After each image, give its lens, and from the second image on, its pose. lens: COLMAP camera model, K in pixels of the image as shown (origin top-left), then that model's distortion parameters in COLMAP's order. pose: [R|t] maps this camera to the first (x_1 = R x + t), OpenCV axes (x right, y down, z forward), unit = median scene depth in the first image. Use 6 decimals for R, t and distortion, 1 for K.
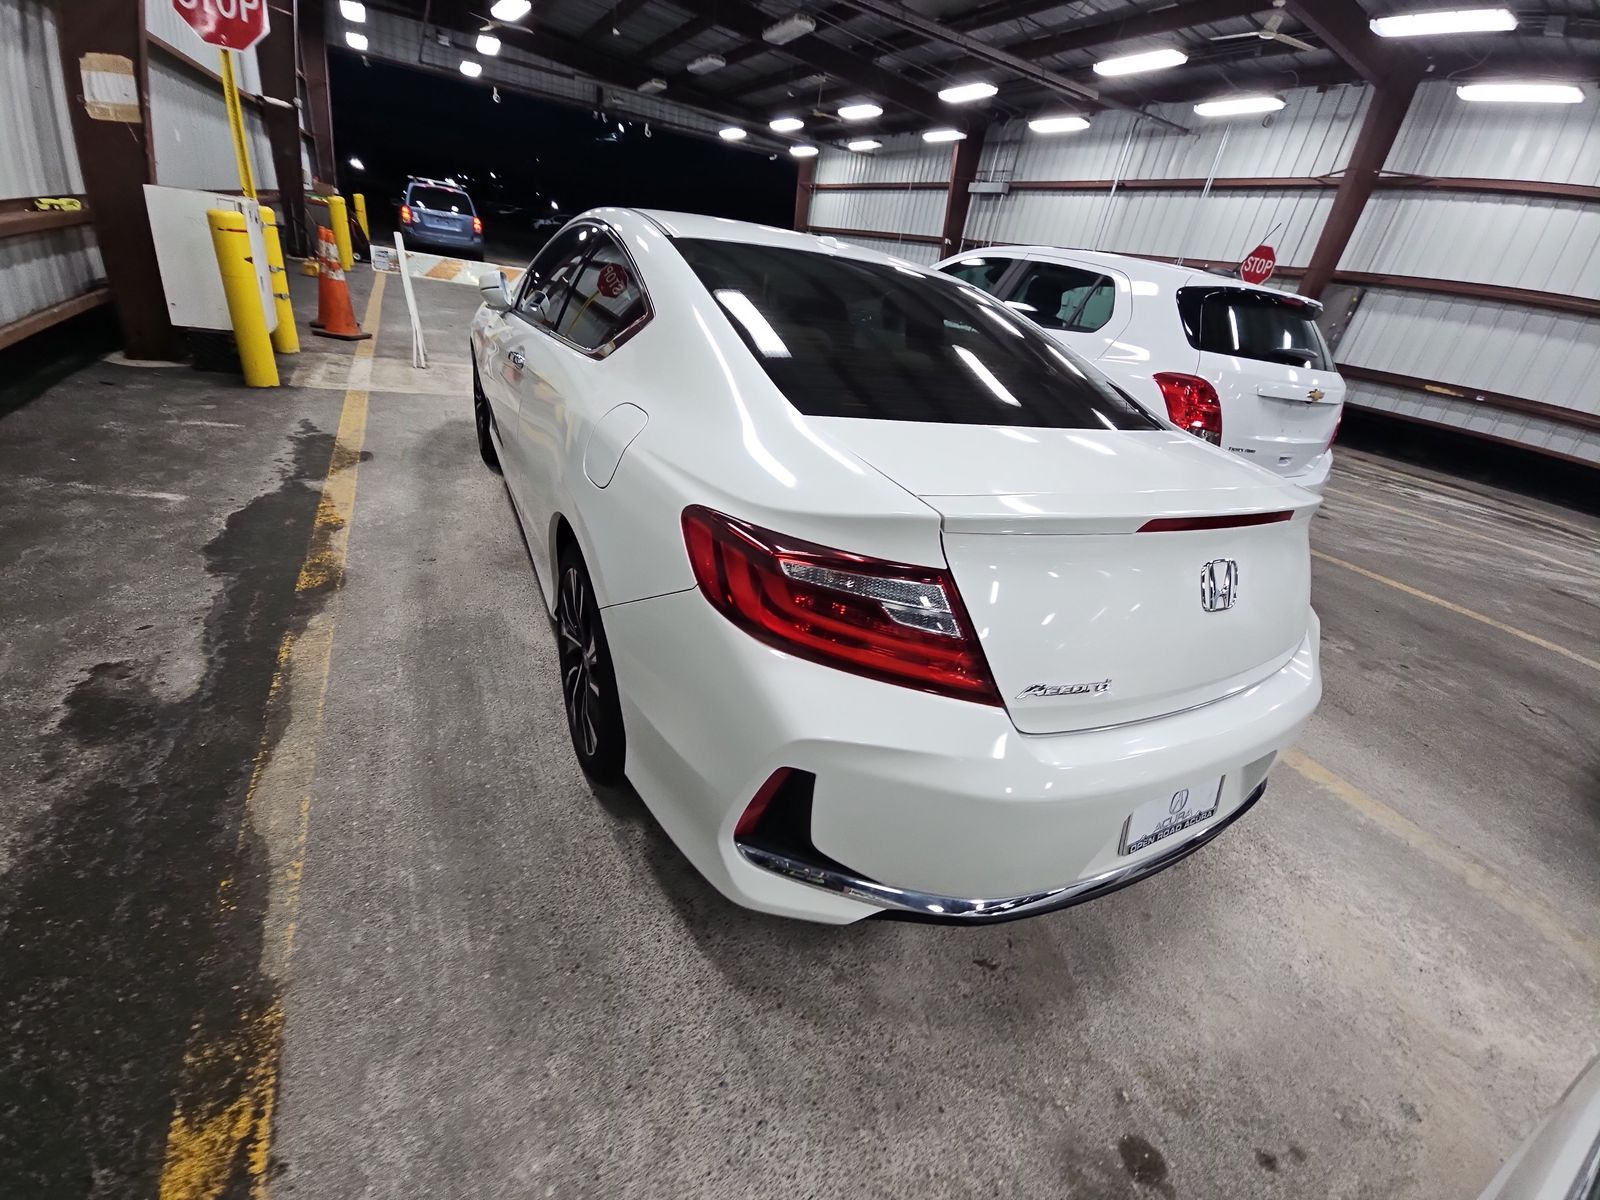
lens RADIAL K [[644.1, 0, 795.2], [0, 644.1, 591.0], [0, 0, 1]] dist [0.010939, -0.008862]
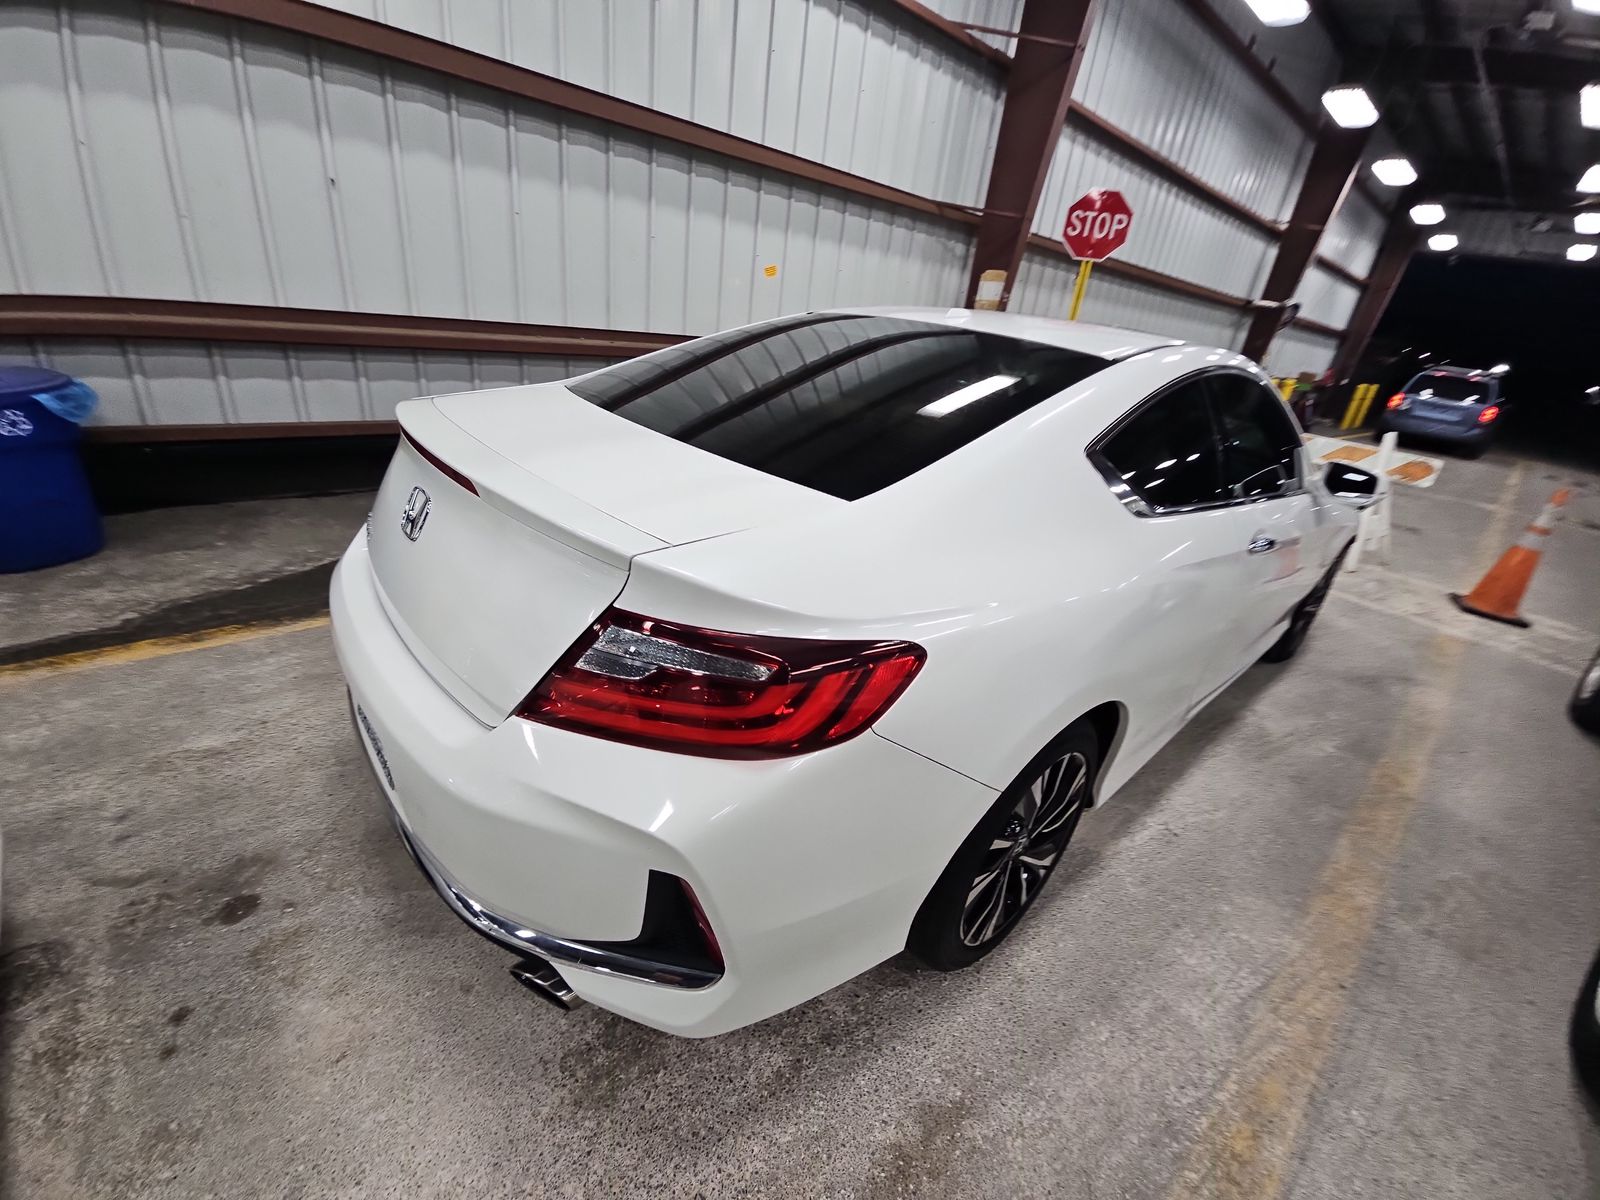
lens RADIAL K [[644.1, 0, 820.3], [0, 644.1, 597.0], [0, 0, 1]] dist [0.010939, -0.008862]
pose [[0.264000, 0.303623, -0.915487, 0.595078], [-0.518287, 0.845140, 0.130833, -0.128718], [0.813438, 0.439945, 0.380481, 0.386327]]
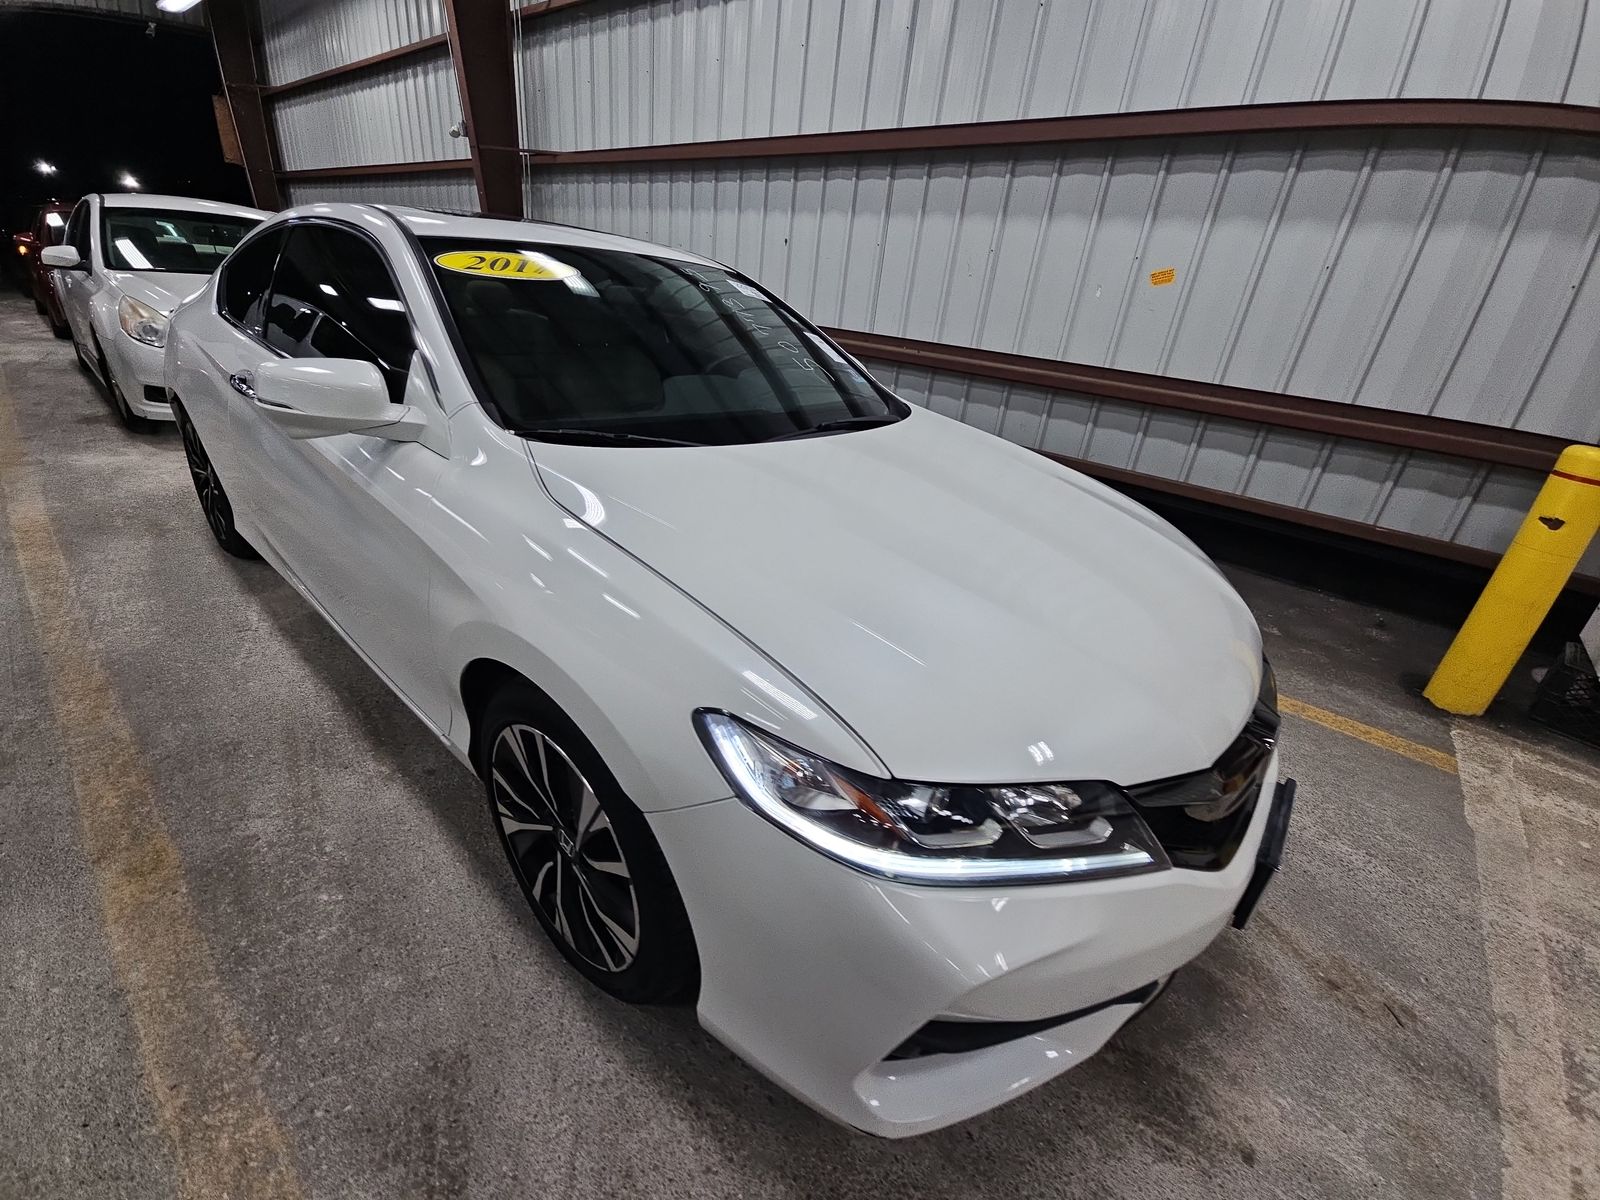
lens RADIAL K [[644.1, 0, 815.1], [0, 644.1, 594.8], [0, 0, 1]] dist [0.010939, -0.008862]
pose [[-0.902434, -0.027206, -0.429968, -0.025998], [-0.359314, 0.598178, 0.716293, -0.755968], [0.237710, 0.800901, -0.549592, 1.422378]]
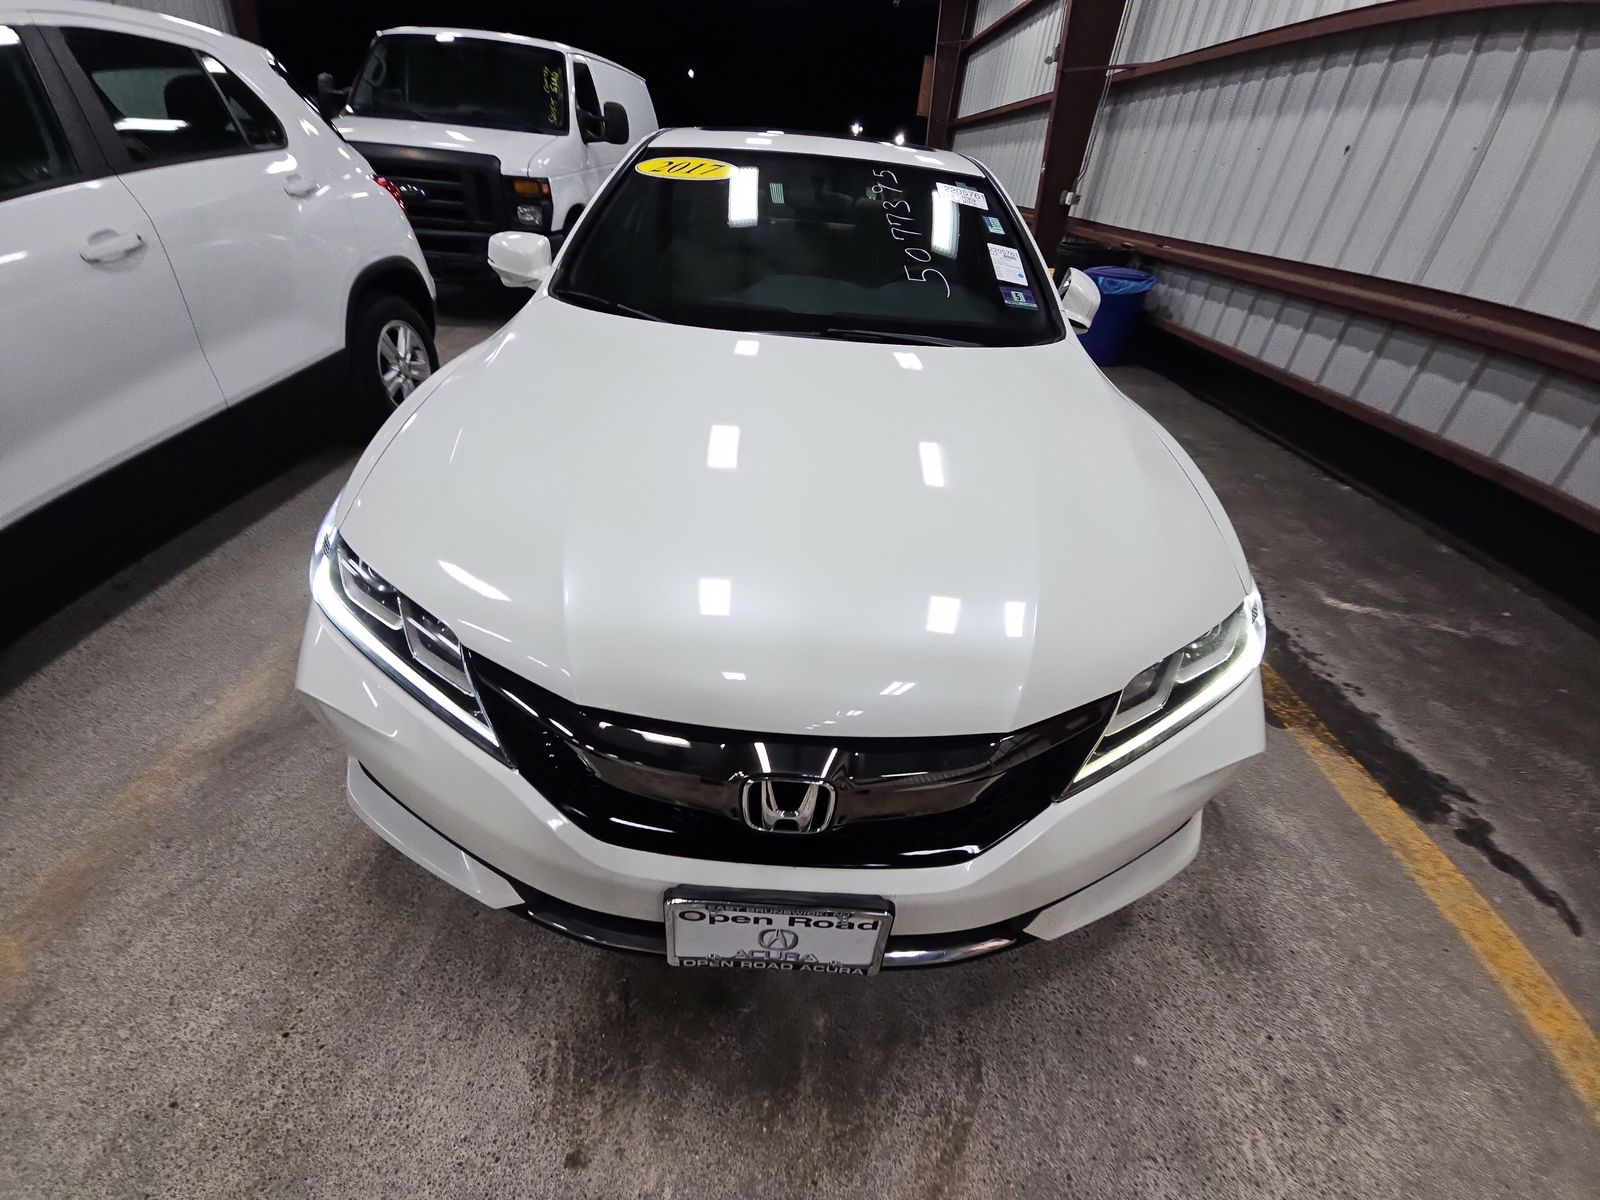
lens RADIAL K [[644.1, 0, 803.0], [0, 644.1, 584.2], [0, 0, 1]] dist [0.010939, -0.008862]
pose [[-0.867597, -0.417313, 0.270416, -0.427205], [0.043629, 0.477825, 0.877371, -0.809422], [-0.495350, 0.773003, -0.396352, 1.385854]]
